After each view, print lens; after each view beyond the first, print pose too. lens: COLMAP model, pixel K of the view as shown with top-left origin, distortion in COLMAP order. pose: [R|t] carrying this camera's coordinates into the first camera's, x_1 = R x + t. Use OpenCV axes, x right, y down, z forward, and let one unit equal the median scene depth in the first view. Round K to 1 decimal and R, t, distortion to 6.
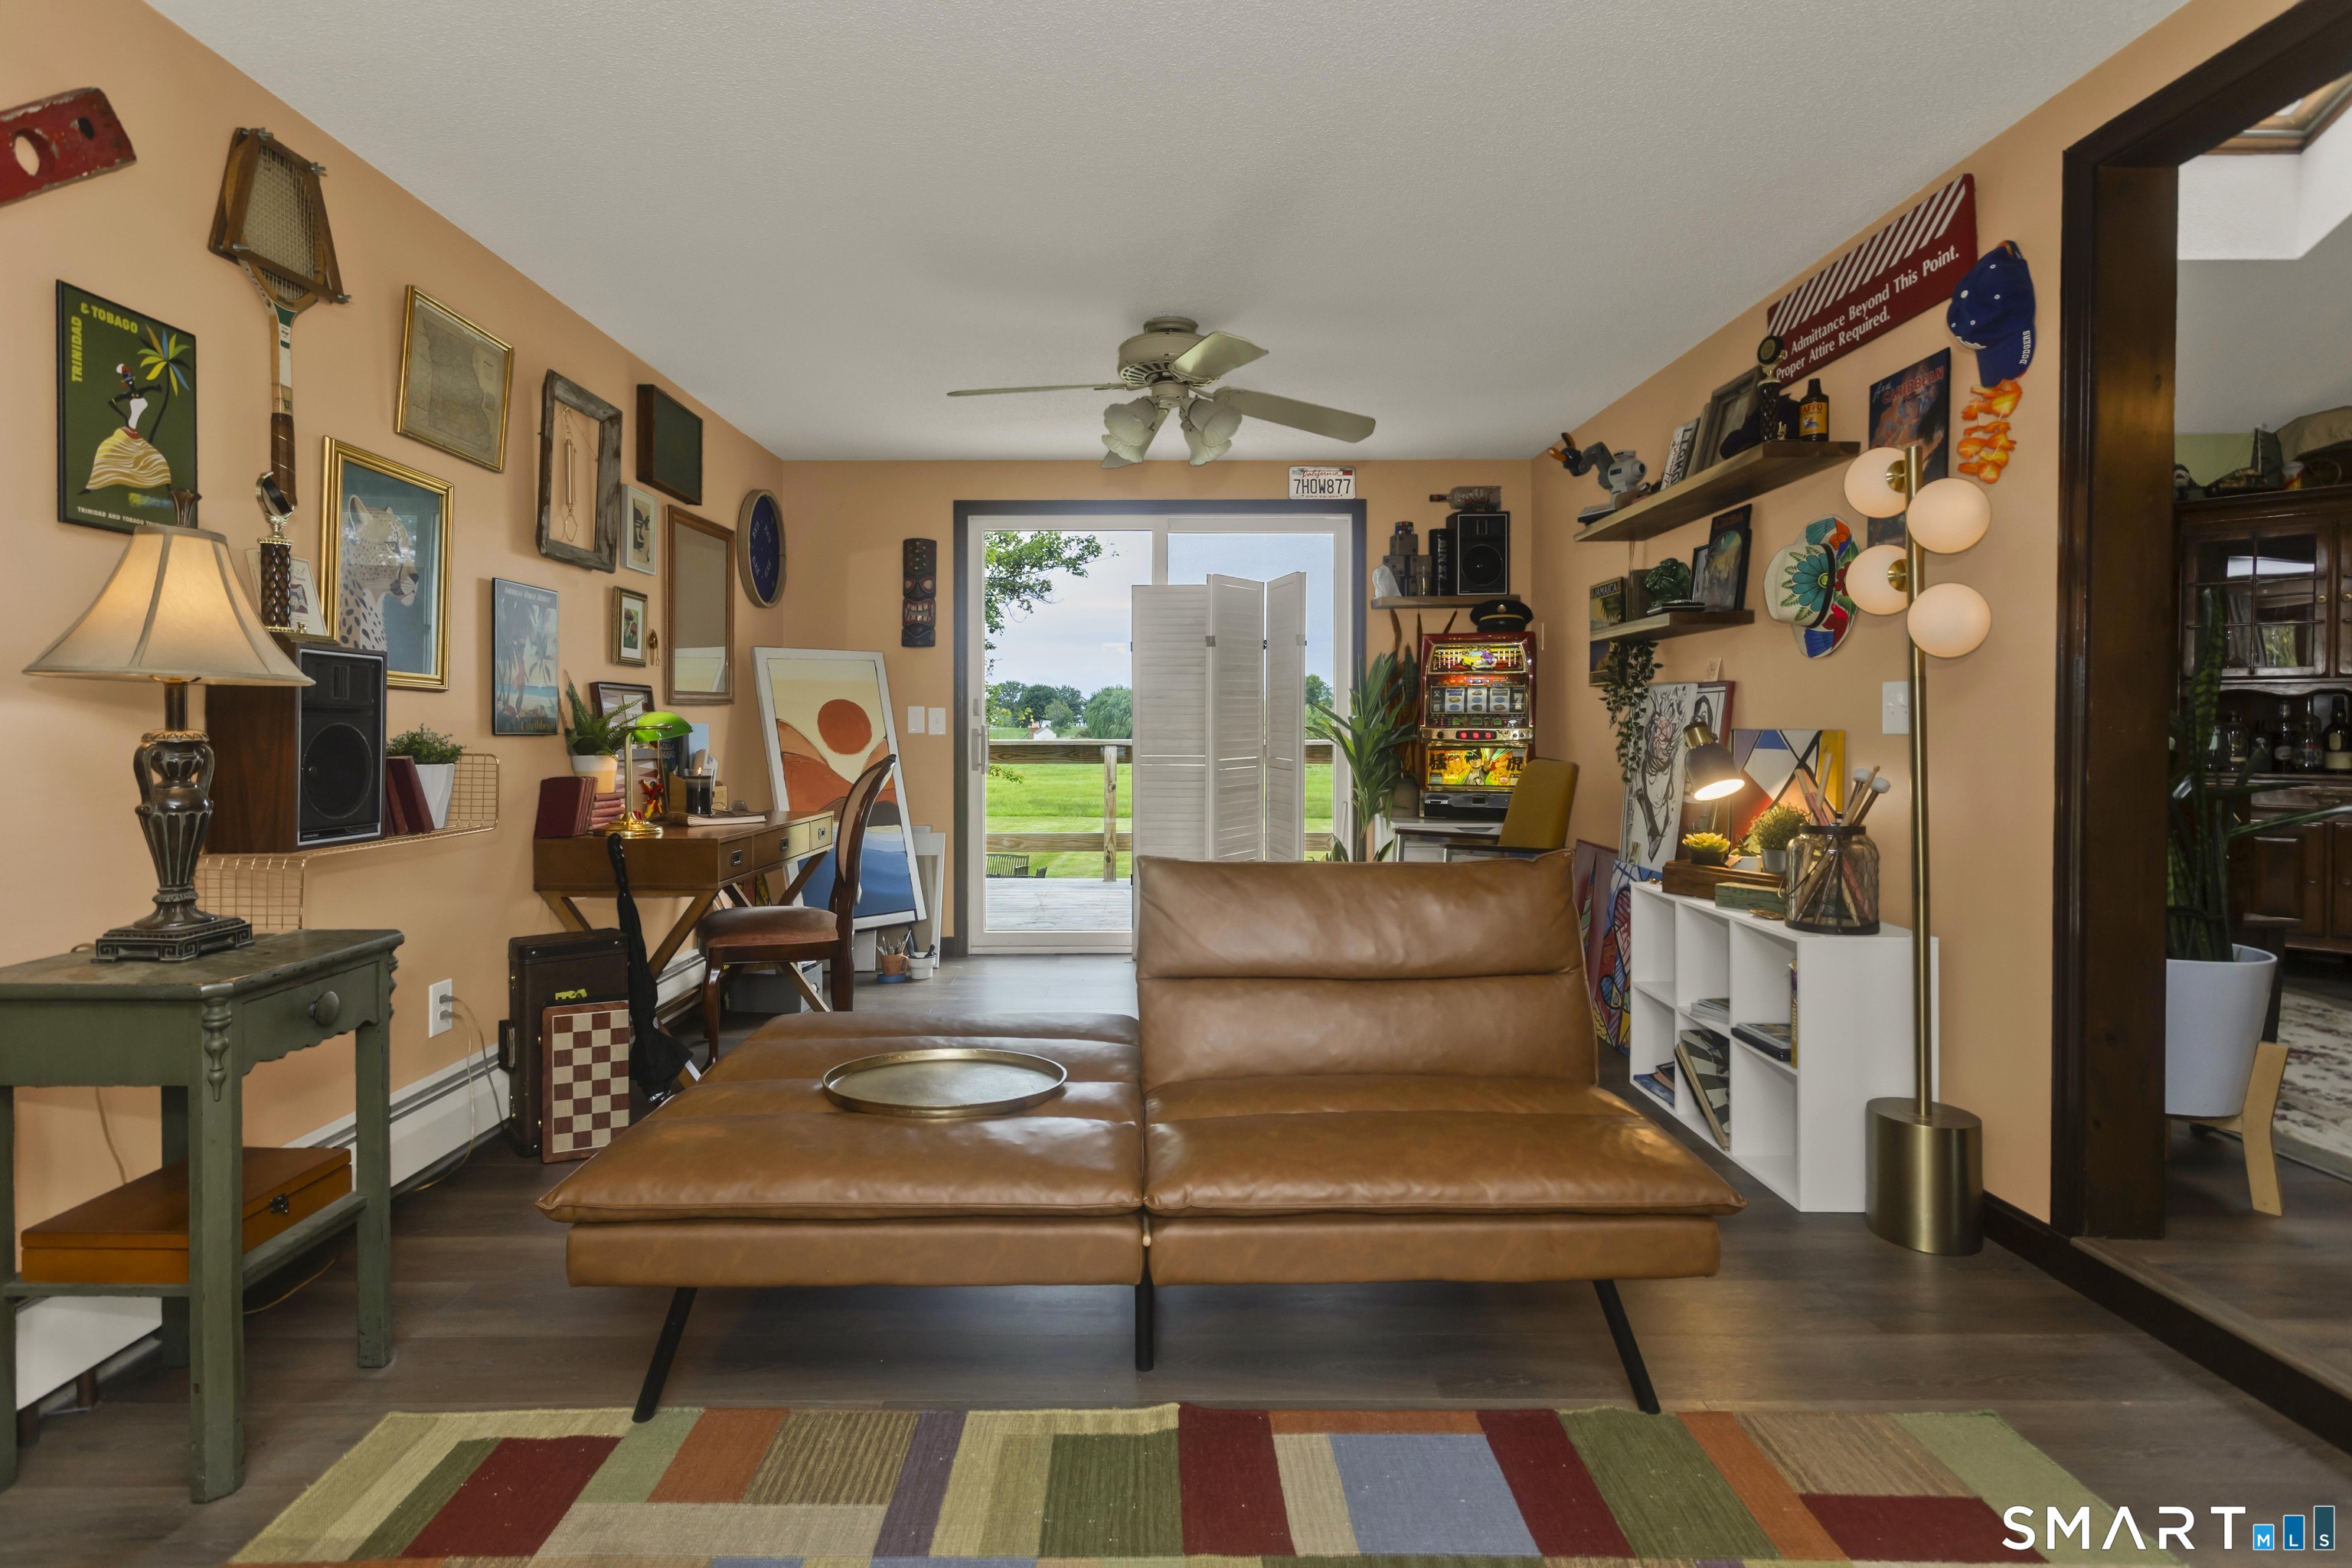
lens RADIAL K [[1152.2, 0, 1155.3], [0, 1152.2, 753.2], [0, 0, 1]] dist [0.006662, -0.000550]
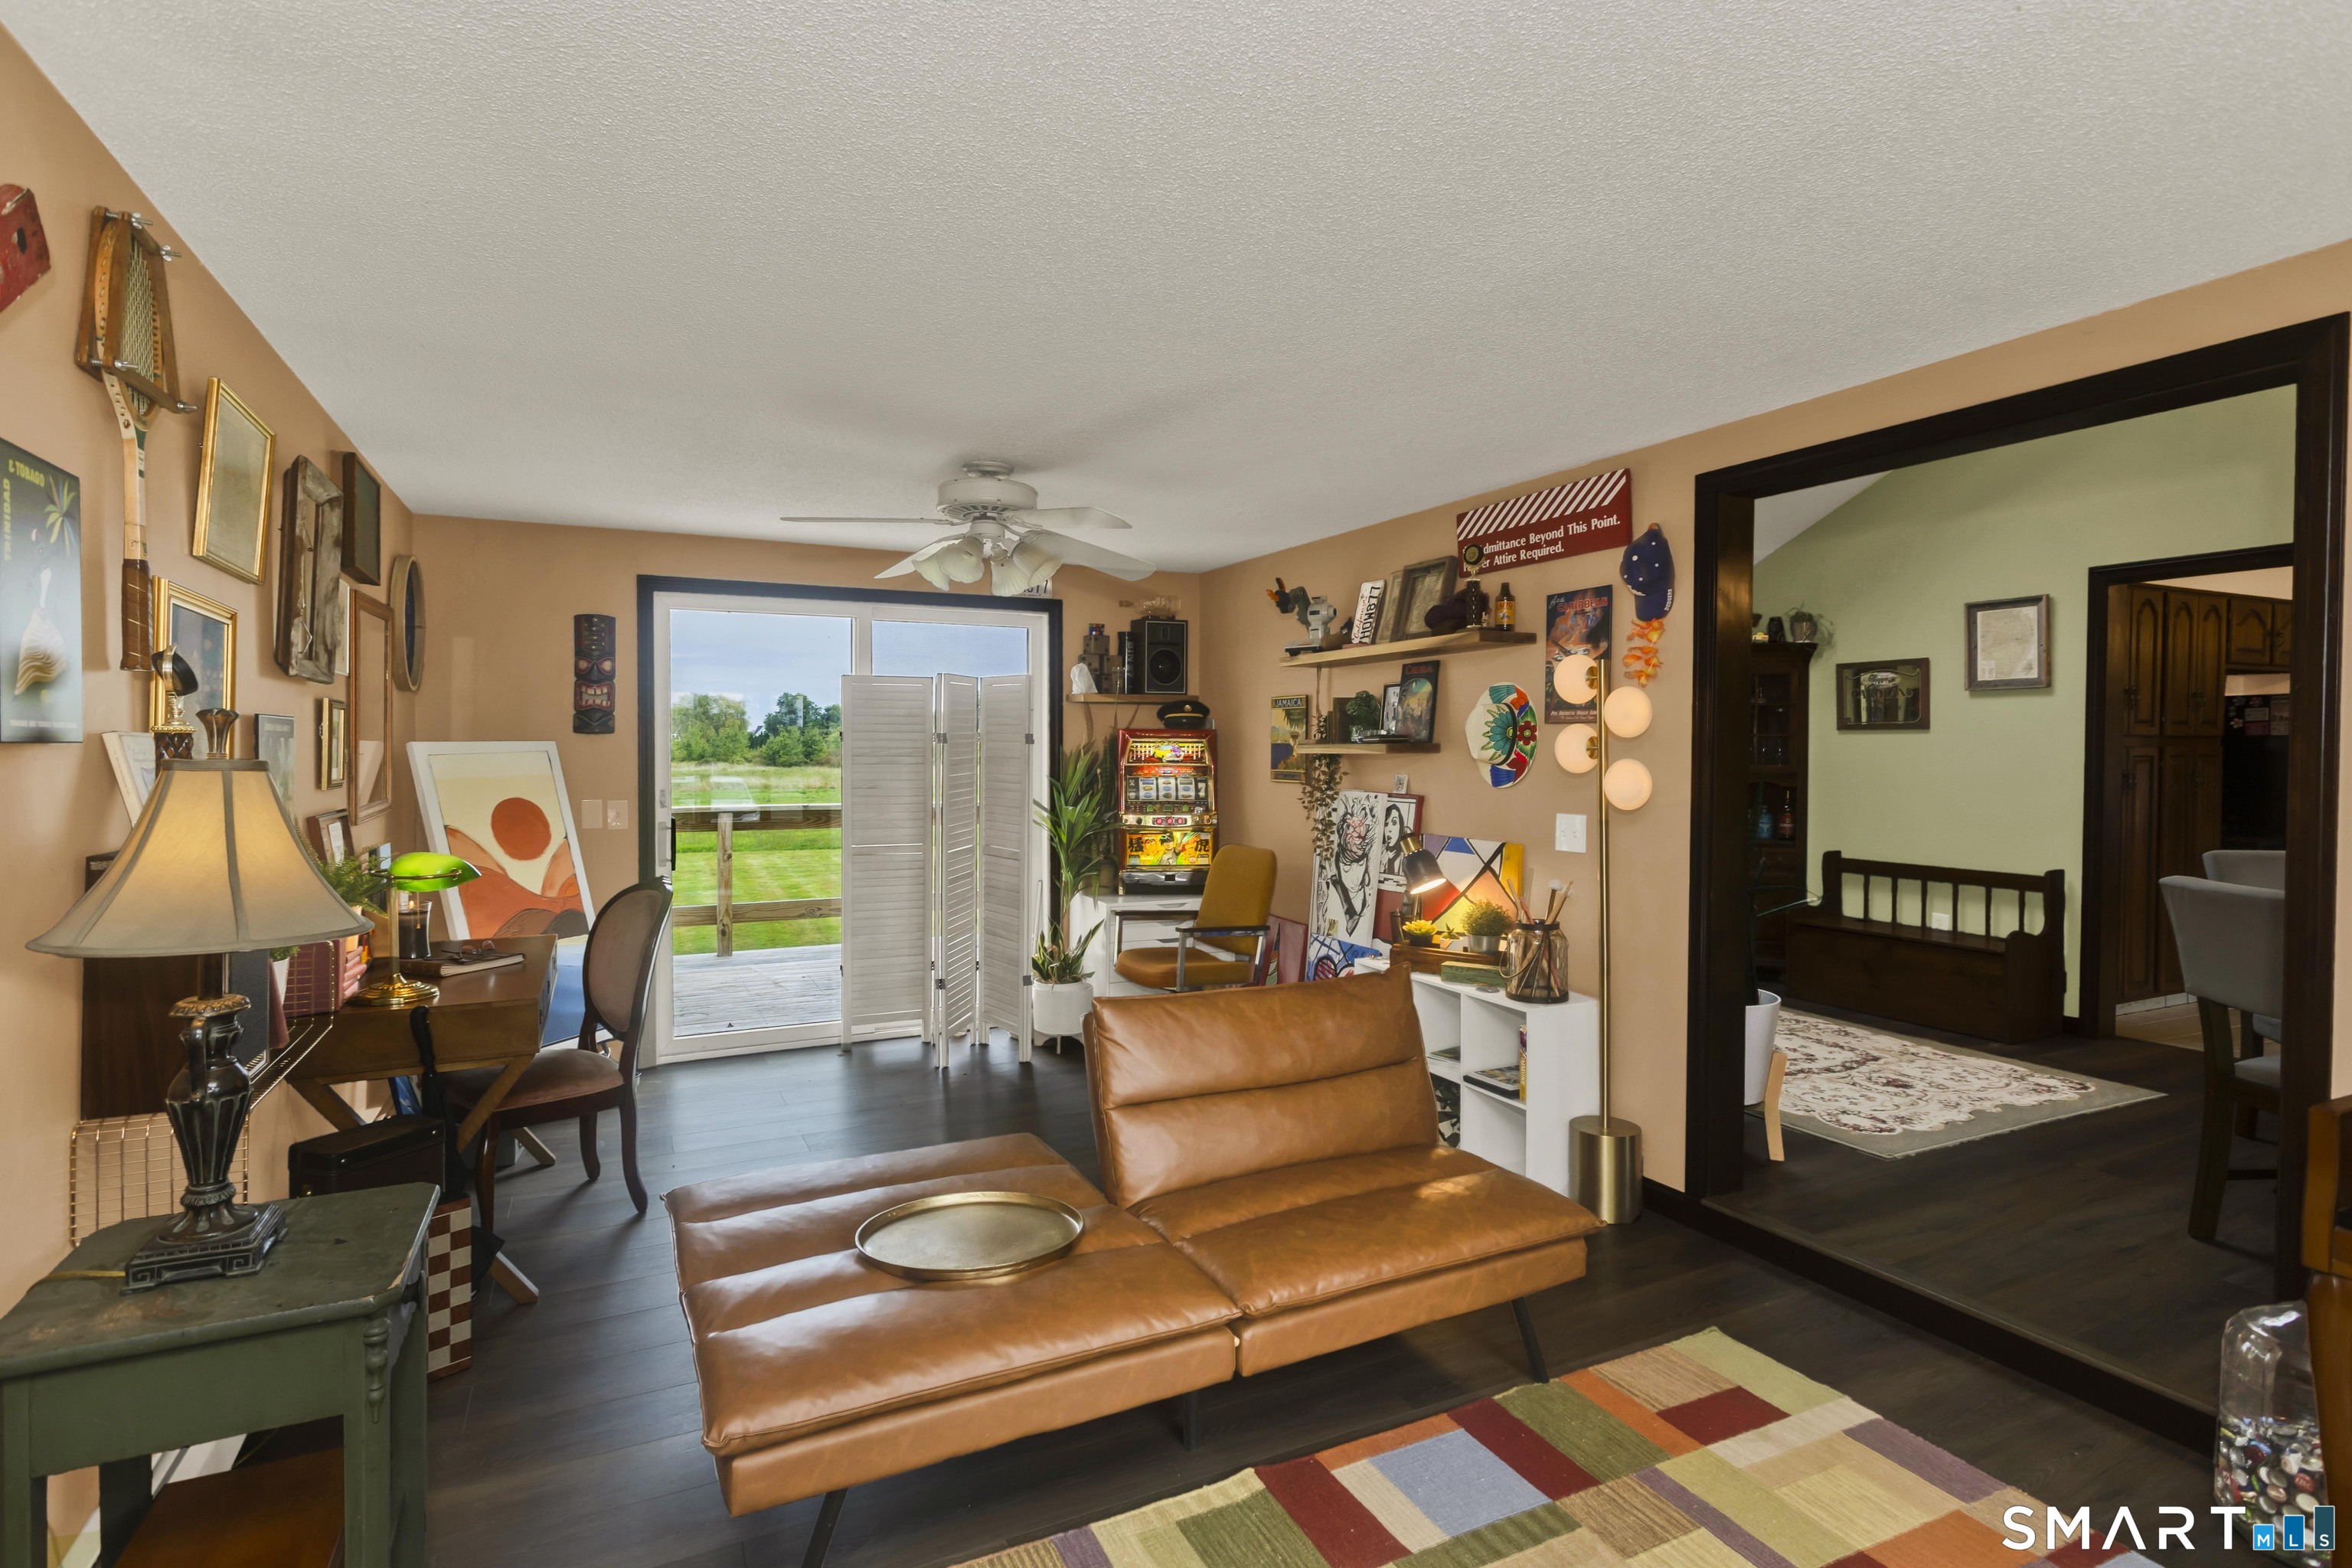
lens RADIAL K [[1152.2, 0, 1189.9], [0, 1152.2, 794.1], [0, 0, 1]] dist [0.006662, -0.000550]
pose [[0.896132, -0.014938, 0.443536, -0.394837], [0.007845, 0.999810, 0.017823, -0.119700], [-0.443719, -0.012492, 0.896079, -0.039658]]
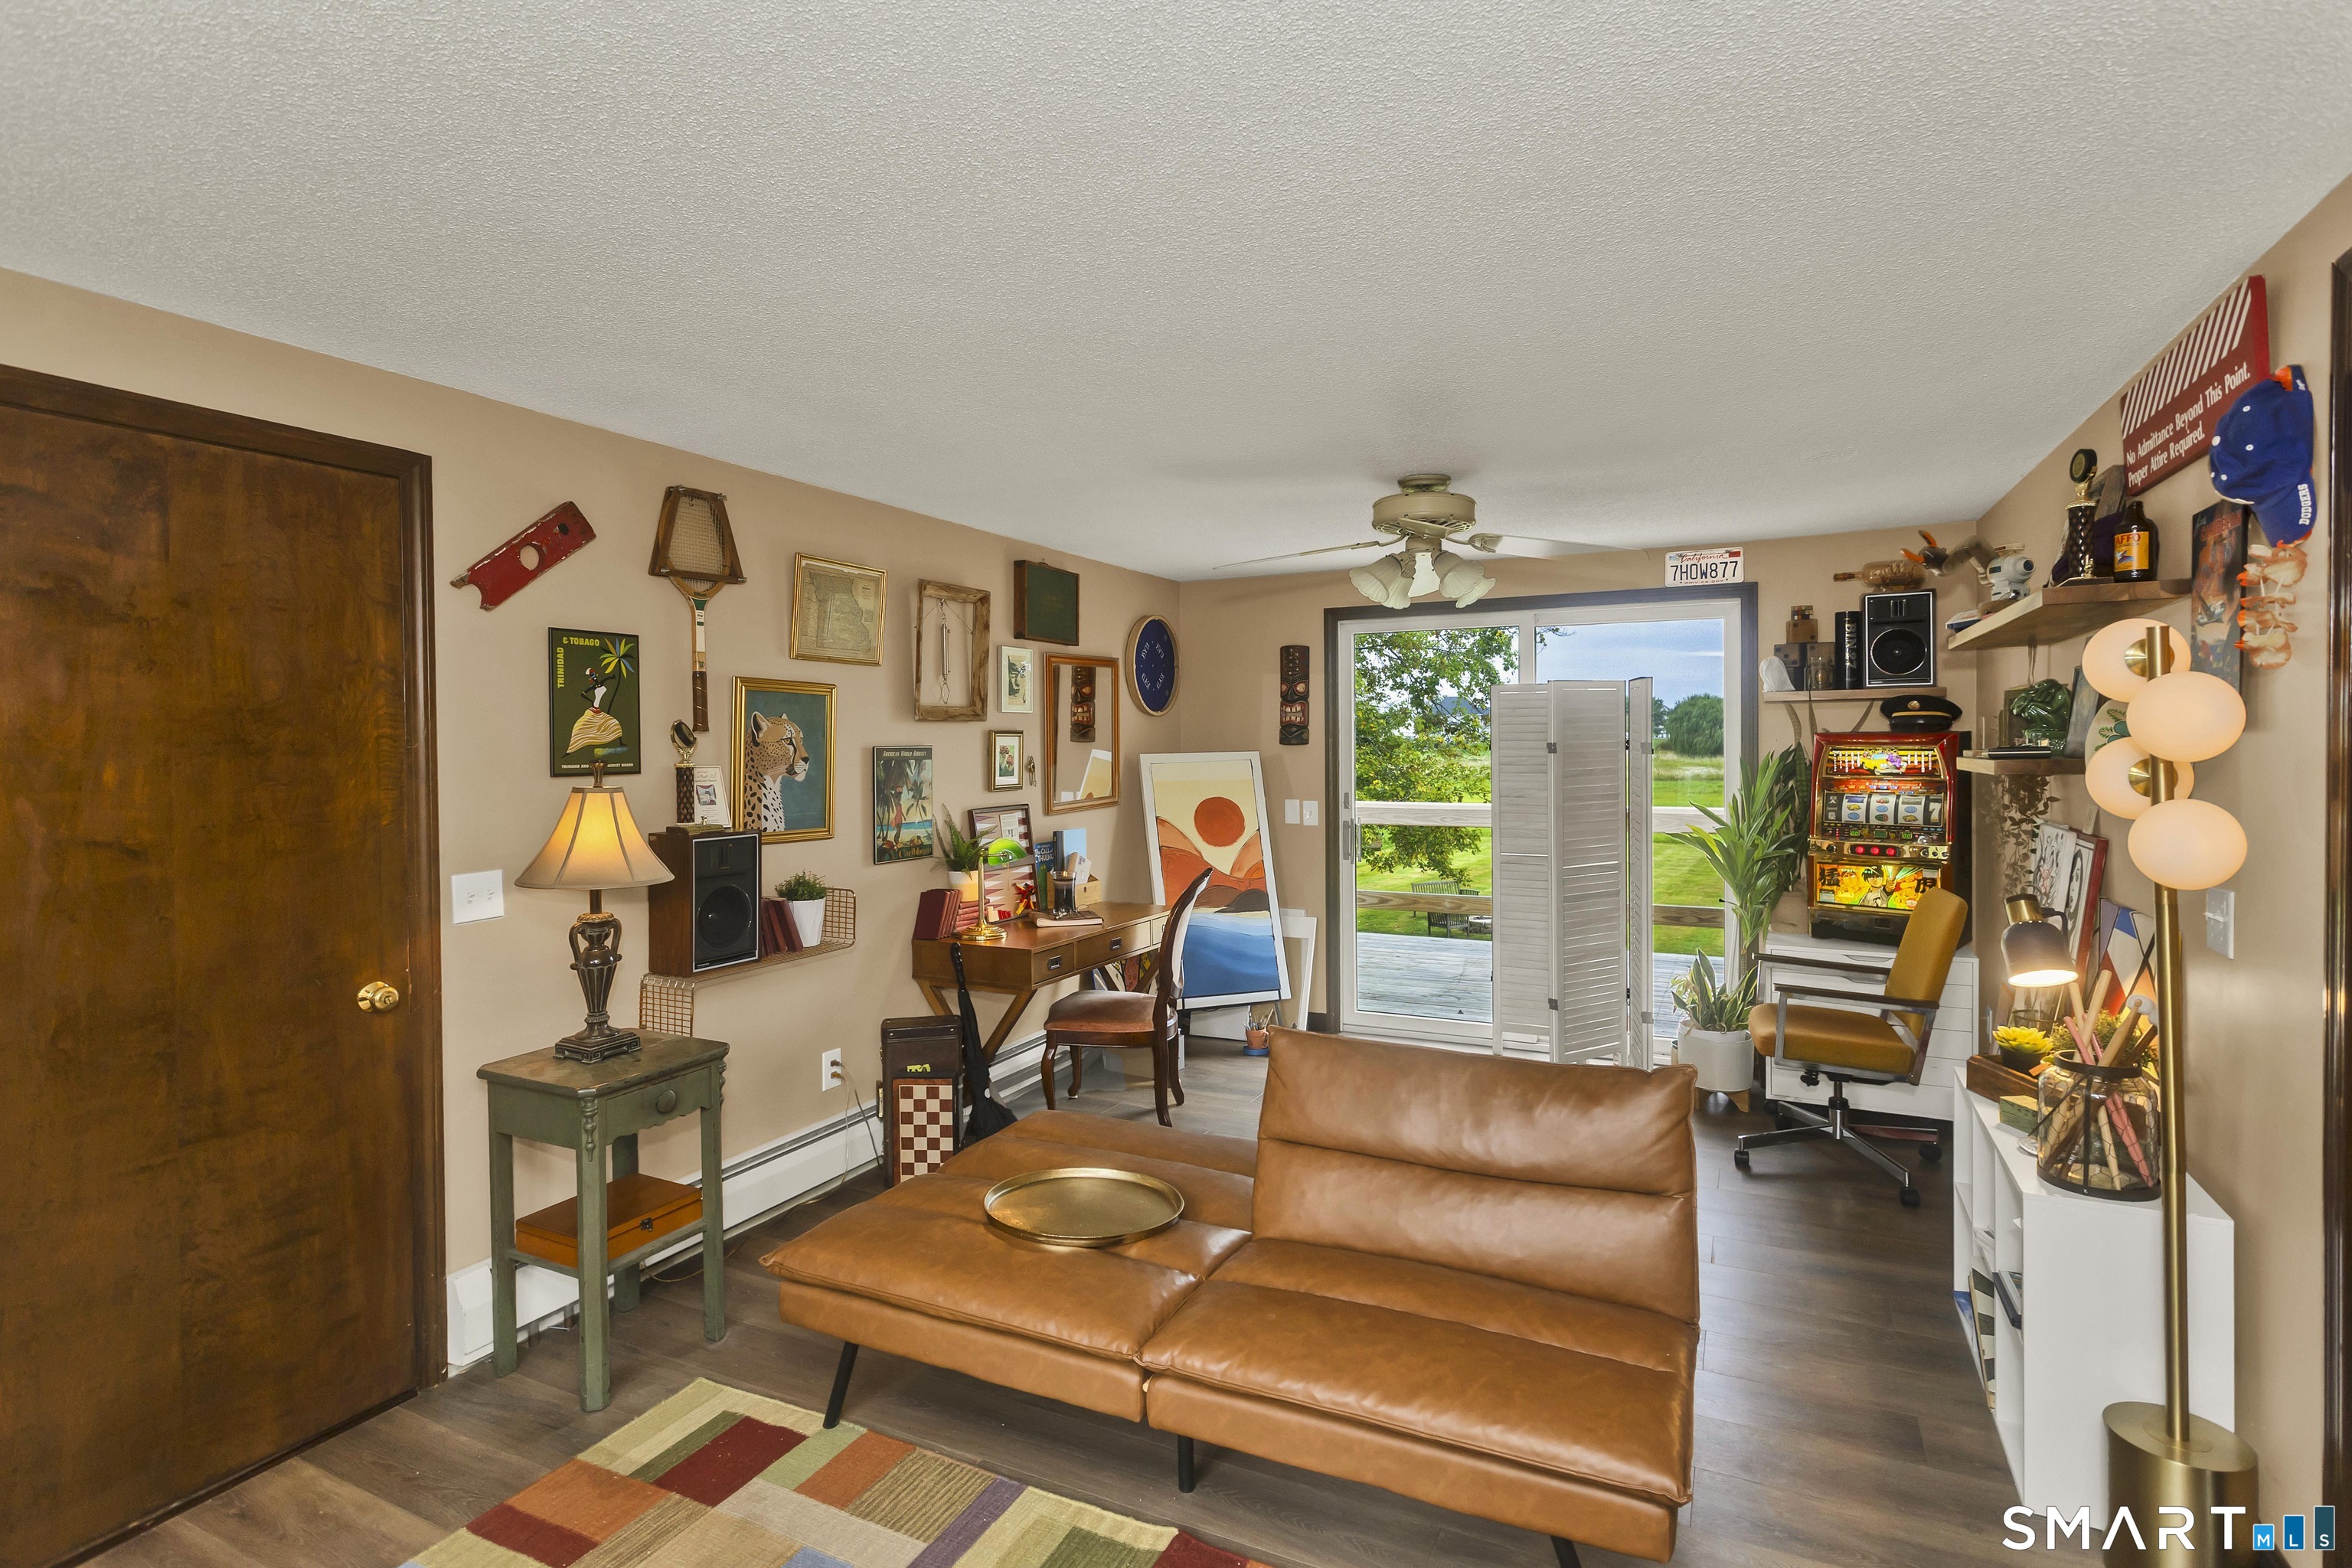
lens RADIAL K [[1152.2, 0, 1187.6], [0, 1152.2, 779.9], [0, 0, 1]] dist [0.006662, -0.000550]
pose [[0.897542, 0.011214, -0.440786, 0.379926], [-0.005508, 0.999884, 0.014223, -0.154001], [0.440894, -0.010338, 0.897500, -0.032190]]
